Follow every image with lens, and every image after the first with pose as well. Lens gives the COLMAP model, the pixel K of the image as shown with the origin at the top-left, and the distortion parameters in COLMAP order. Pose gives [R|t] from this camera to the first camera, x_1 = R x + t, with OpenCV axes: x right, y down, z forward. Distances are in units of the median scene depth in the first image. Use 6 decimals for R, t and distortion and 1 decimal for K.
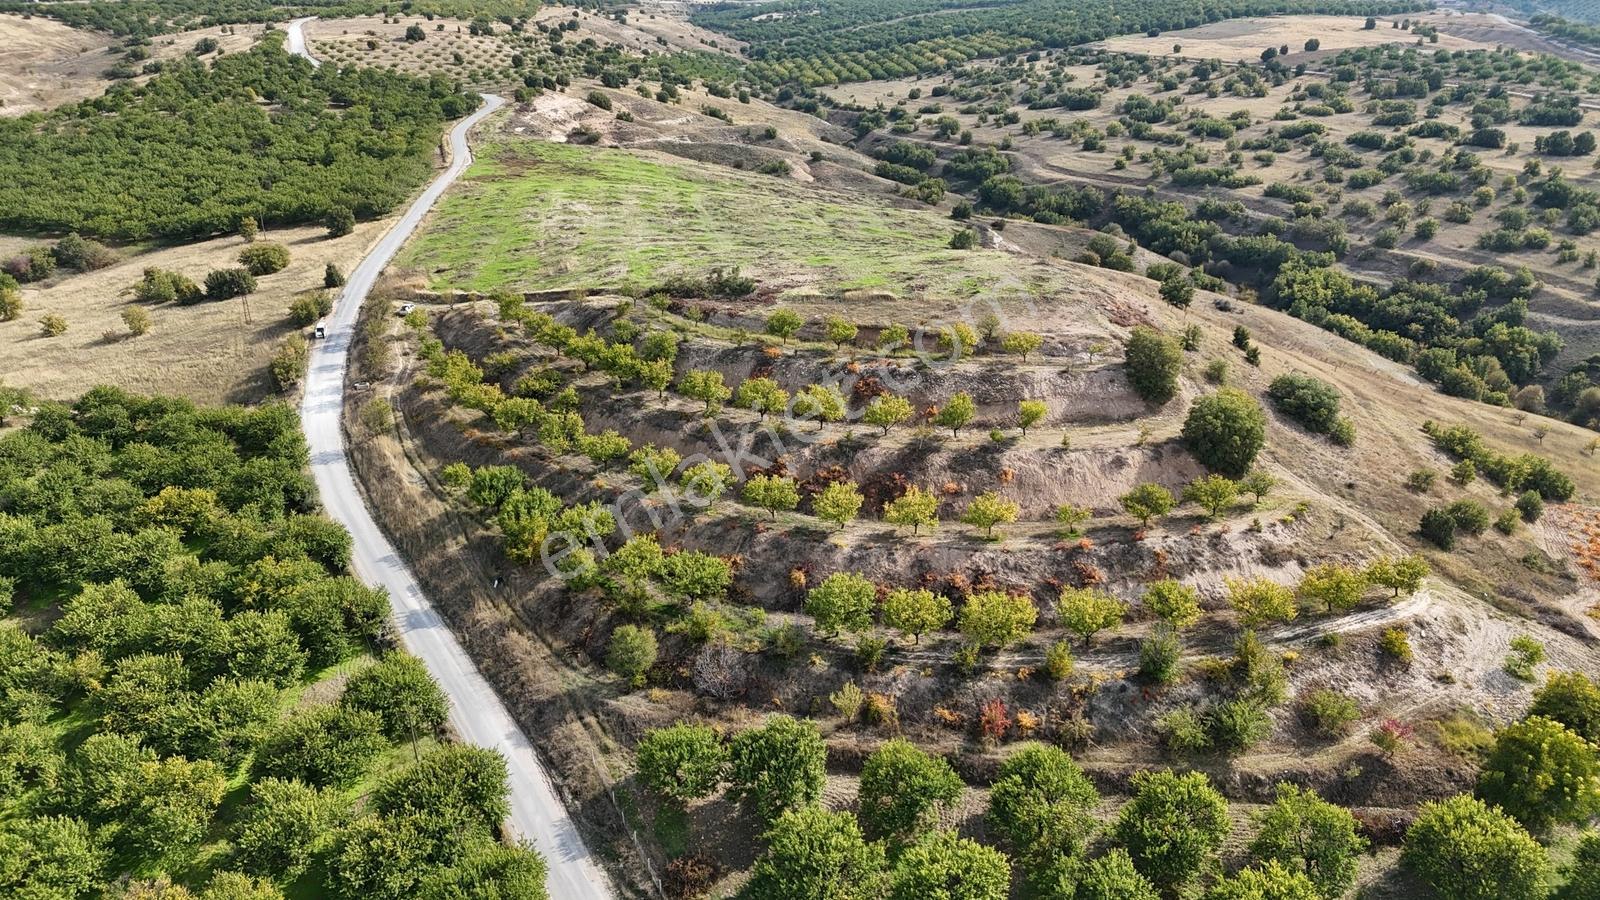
lens RADIAL K [[1167.0, 0, 797.7], [0, 1167.0, 452.1], [0, 0, 1]] dist [0.072831, -0.072858]
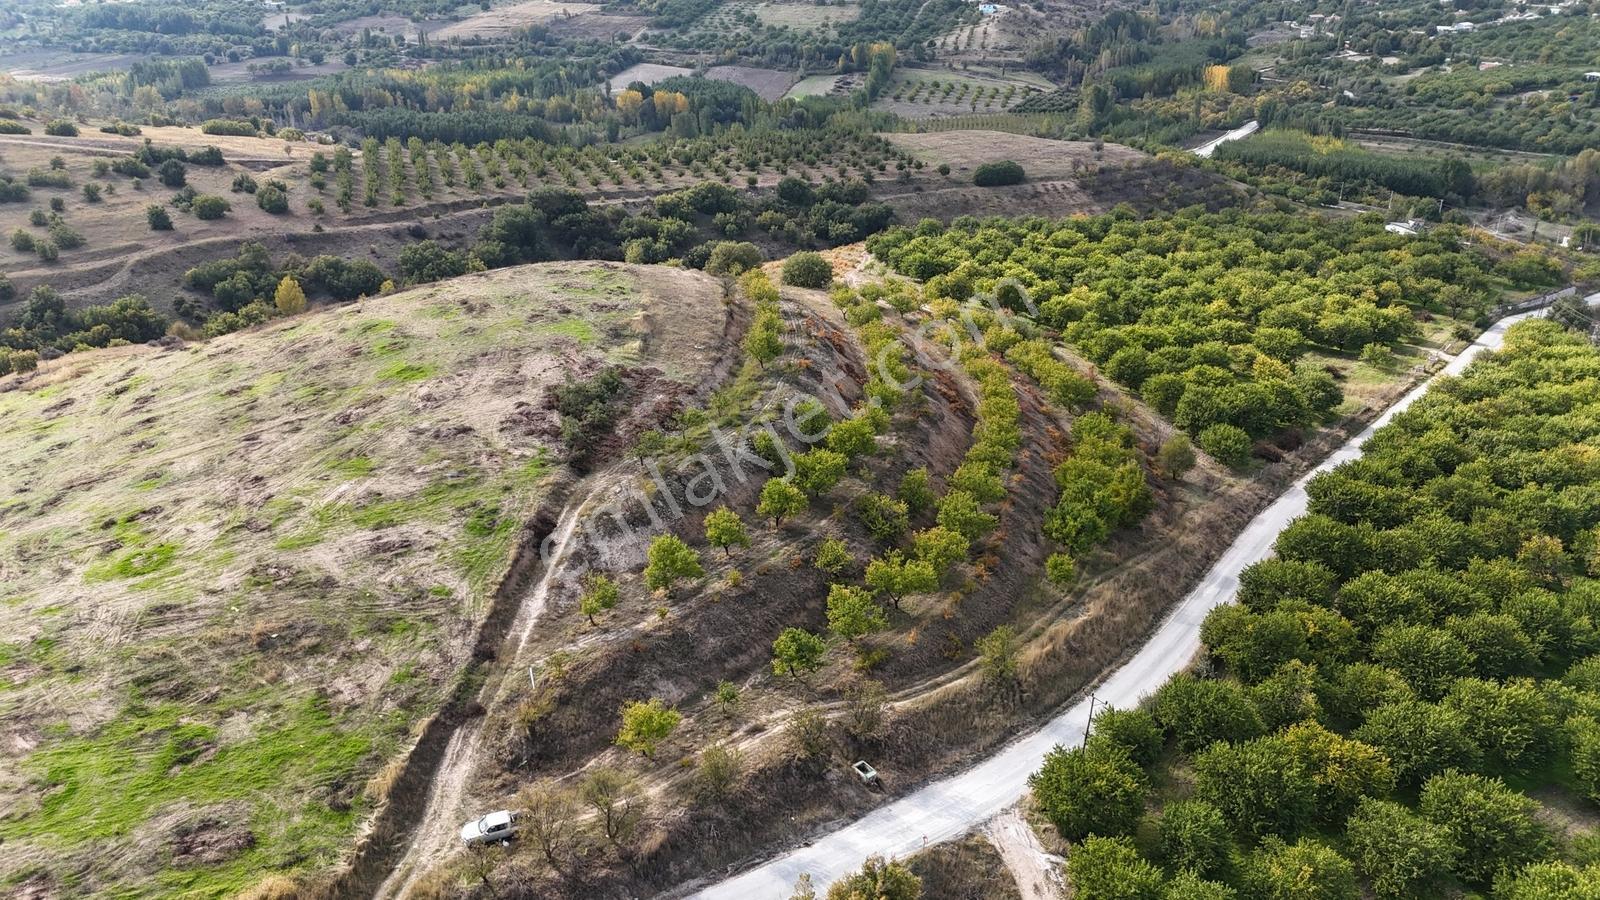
lens RADIAL K [[1162.1, 0, 796.8], [0, 1162.1, 454.4], [0, 0, 1]] dist [0.088173, -0.098308]
pose [[-0.369494, -0.369296, 0.852699, -0.952346], [0.338693, 0.800989, 0.493664, -0.552134], [-0.865310, 0.471209, -0.170883, 1.331378]]
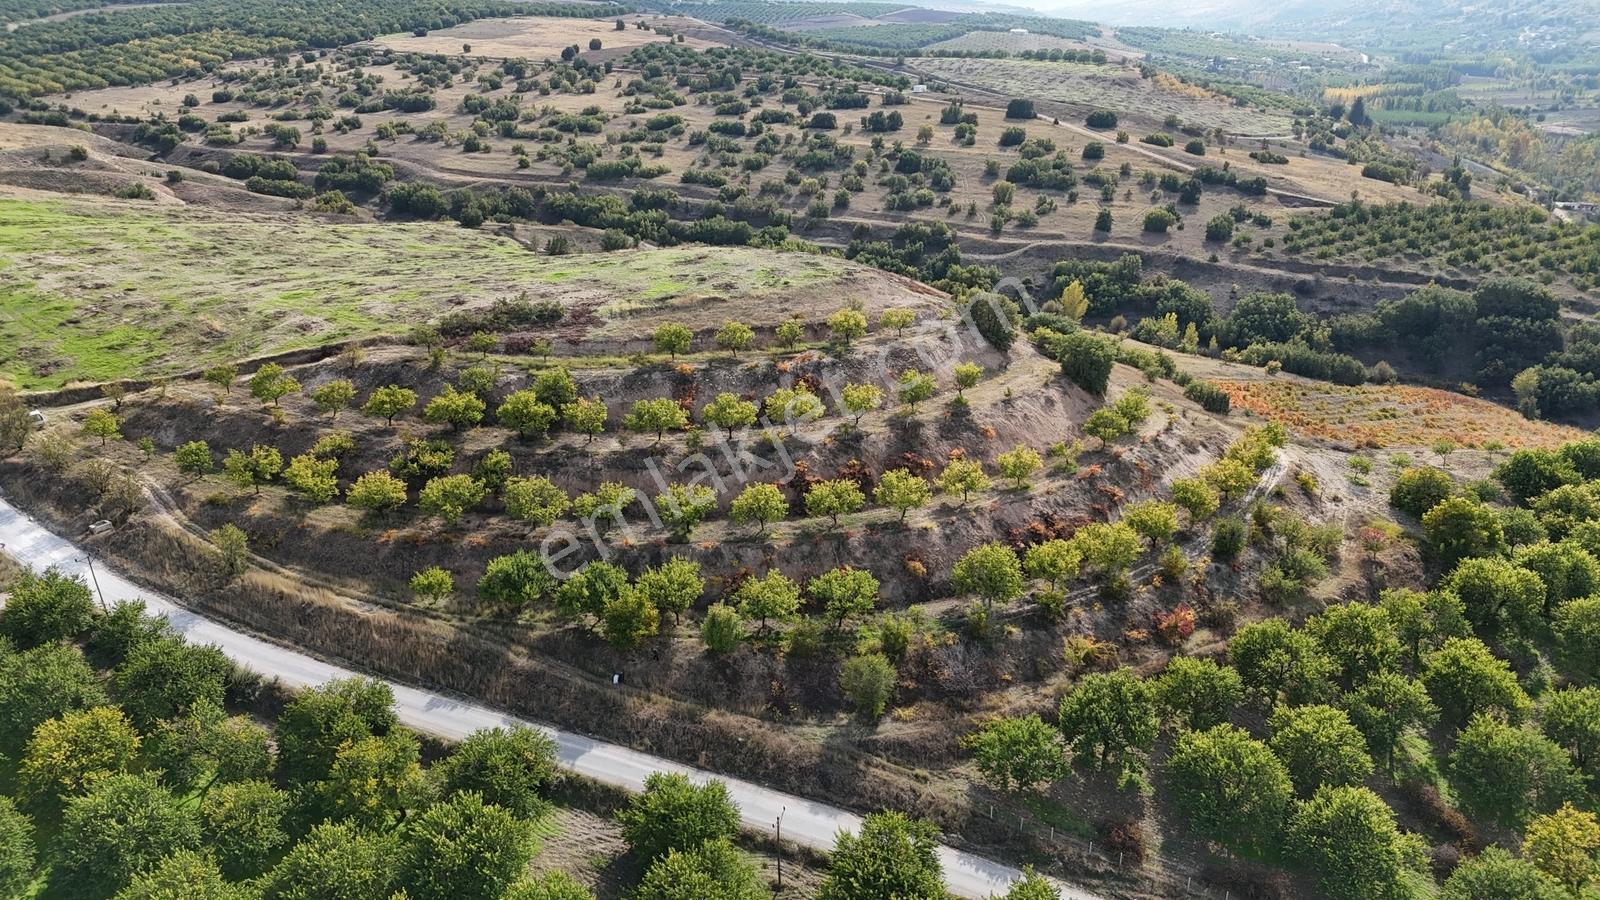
lens RADIAL K [[1164.0, 0, 797.0], [0, 1164.0, 455.6], [0, 0, 1]] dist [0.086231, -0.095353]
pose [[0.780098, -0.219923, 0.585731, -0.576307], [0.218158, 0.973043, 0.074795, -0.075639], [-0.586391, 0.069434, 0.807047, 0.207854]]
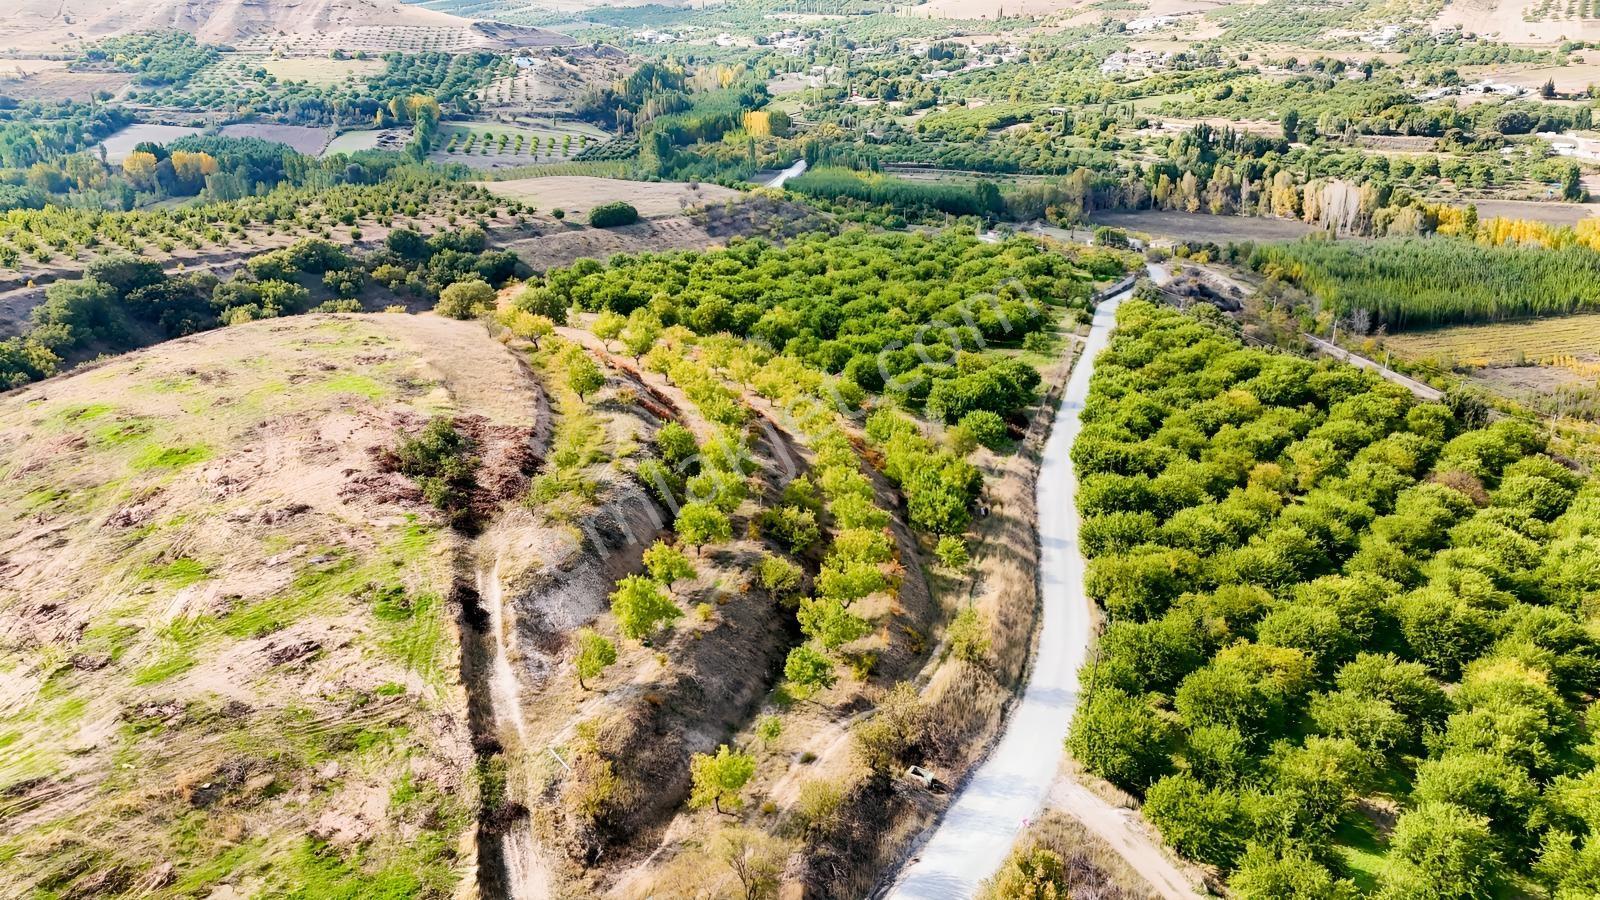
lens RADIAL K [[1167.0, 0, 797.7], [0, 1167.0, 452.1], [0, 0, 1]] dist [0.072831, -0.072858]
pose [[-0.704565, -0.252281, 0.663281, -0.799854], [0.256272, 0.781144, 0.569332, -0.583830], [-0.661750, 0.571112, -0.485714, 1.520885]]
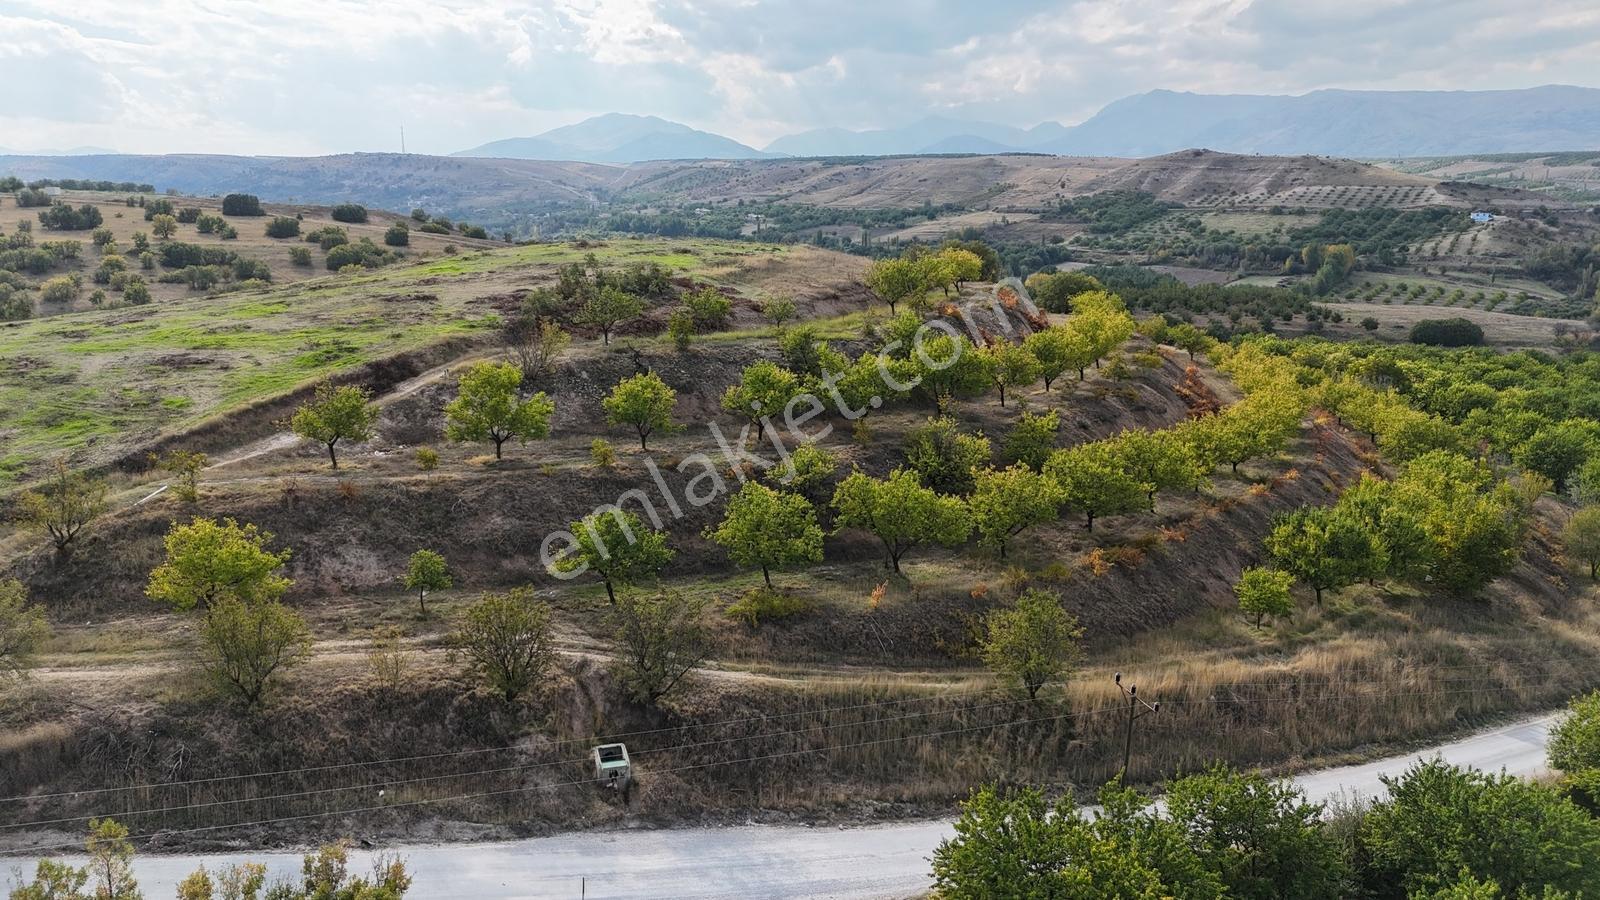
lens RADIAL K [[1164.0, 0, 797.0], [0, 1164.0, 455.6], [0, 0, 1]] dist [0.086231, -0.095353]
pose [[0.007780, -0.213457, 0.976921, -0.762298], [0.349145, 0.916046, 0.197376, -0.192020], [-0.937036, 0.339551, 0.081655, 1.169550]]
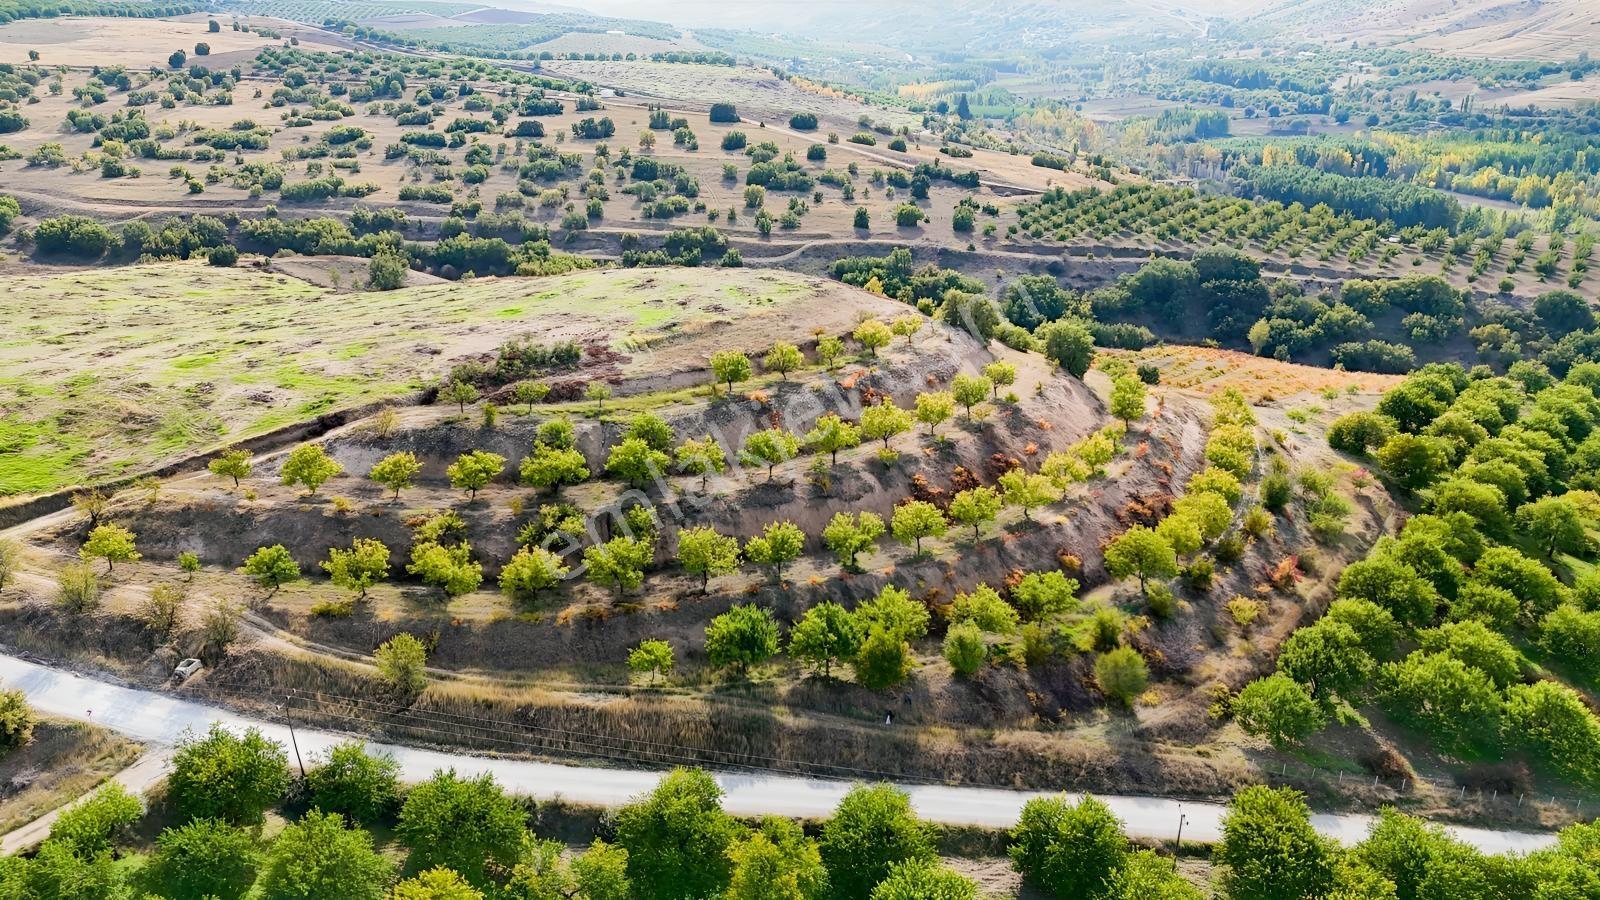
lens RADIAL K [[1164.0, 0, 797.0], [0, 1164.0, 455.6], [0, 0, 1]] dist [0.086231, -0.095353]
pose [[0.505079, -0.303749, 0.807856, -0.839864], [0.301533, 0.939142, 0.164590, -0.203678], [-0.808686, 0.160465, 0.565931, 0.516434]]
